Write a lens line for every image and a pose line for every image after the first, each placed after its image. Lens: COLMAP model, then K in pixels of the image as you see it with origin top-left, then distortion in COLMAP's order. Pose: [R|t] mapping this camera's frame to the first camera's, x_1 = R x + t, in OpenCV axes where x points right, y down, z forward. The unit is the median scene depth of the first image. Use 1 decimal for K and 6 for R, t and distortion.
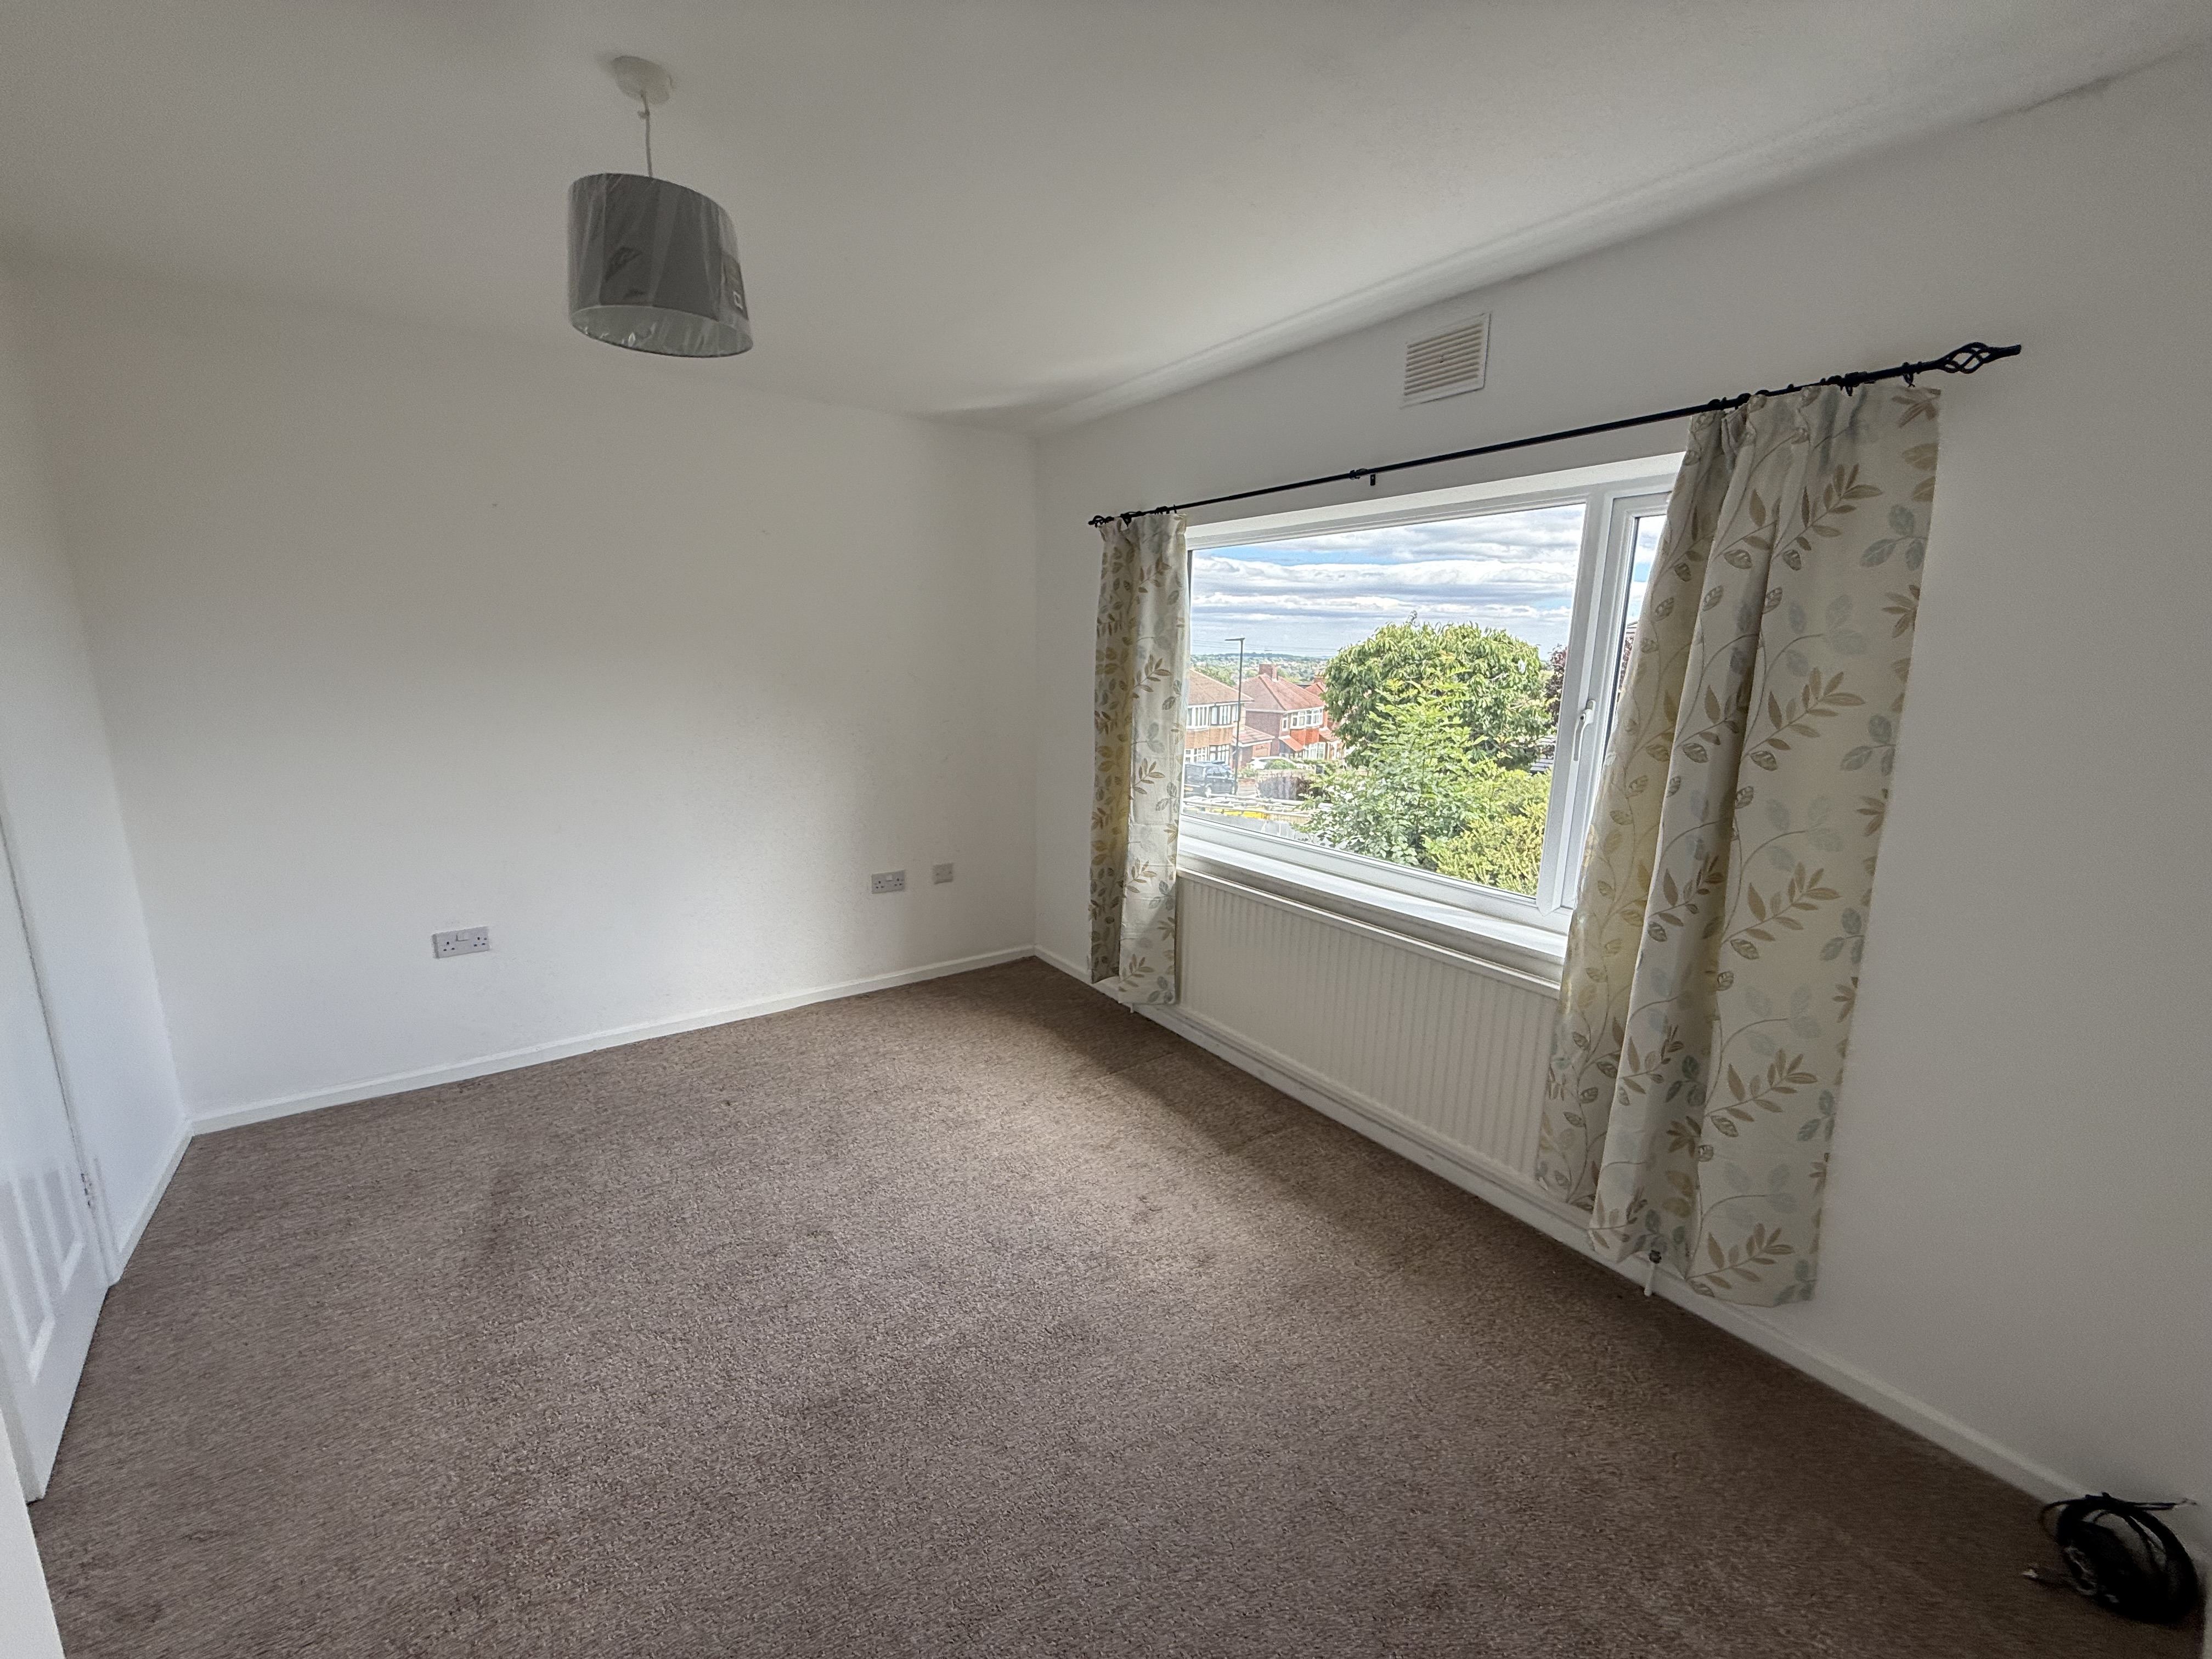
lens RADIAL K [[879.6, 0, 1099.4], [0, 879.6, 829.9], [0, 0, 1]] dist [0.000275, 0.001016]
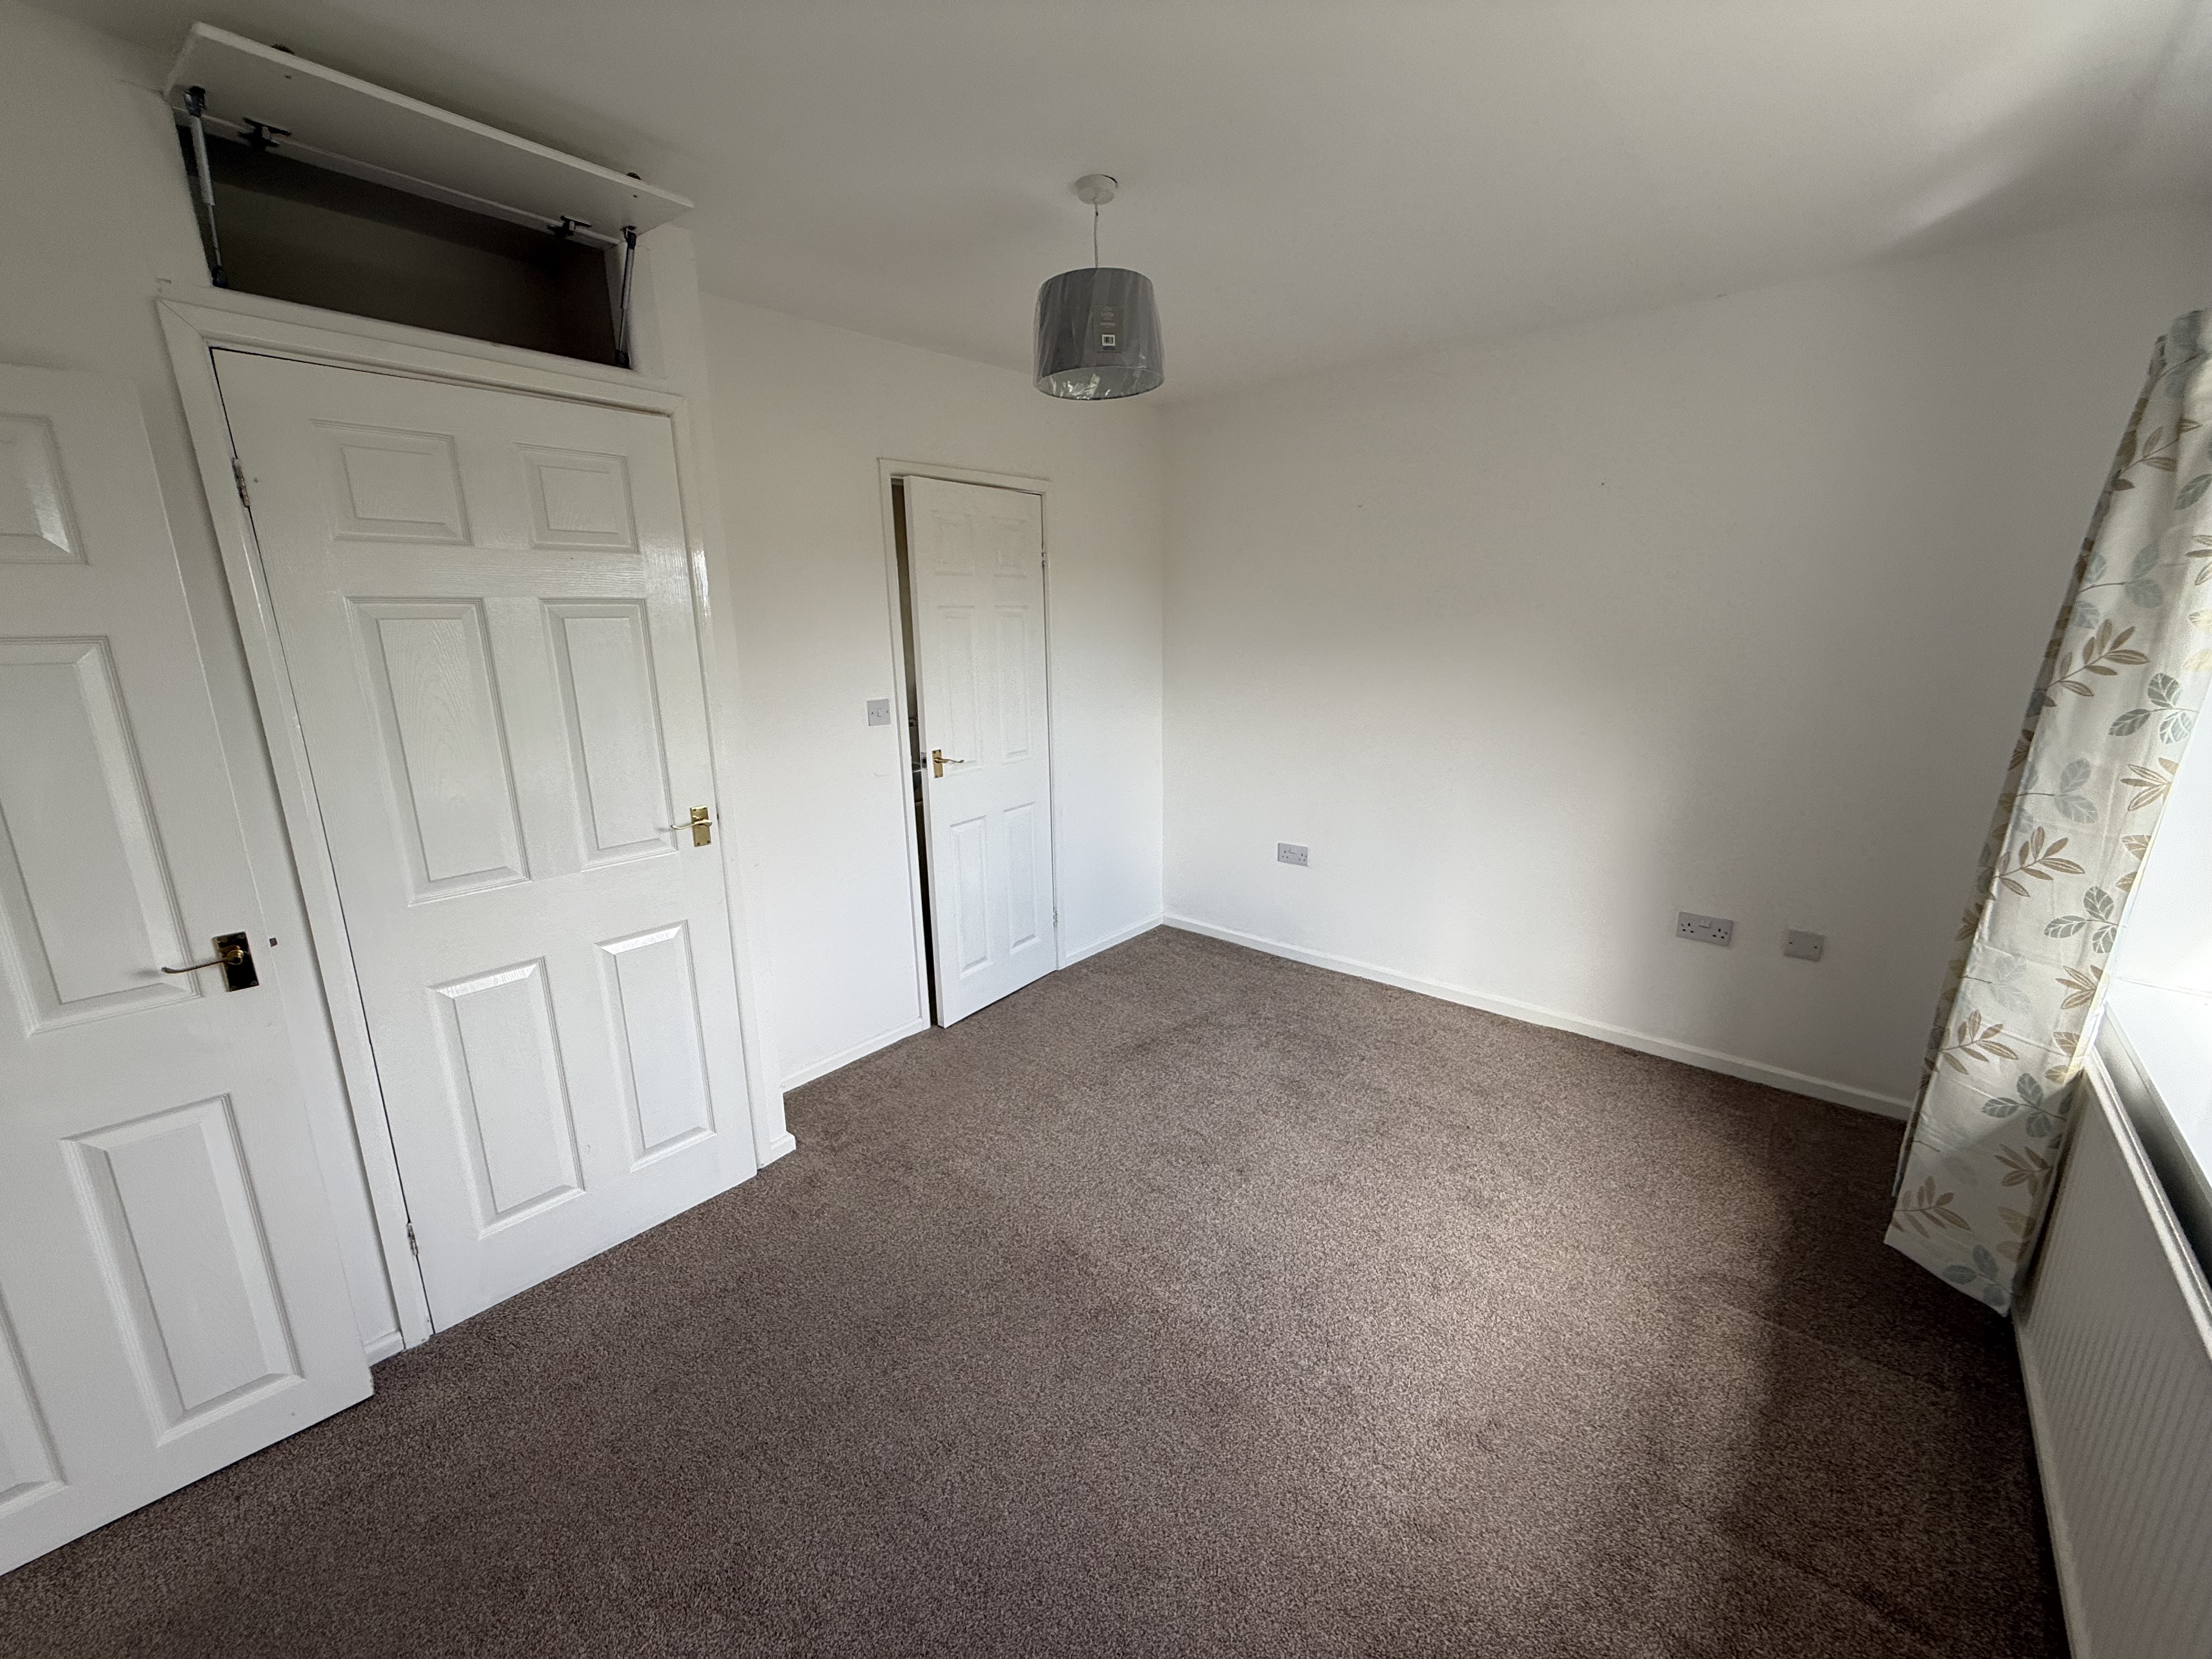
lens RADIAL K [[879.6, 0, 1102.6], [0, 879.6, 831.8], [0, 0, 1]] dist [0.000275, 0.001016]
pose [[0.234440, 0.208583, -0.949490, 0.410494], [-0.175358, 0.969762, 0.169738, -0.071085], [0.956184, 0.126707, 0.263928, 0.357581]]
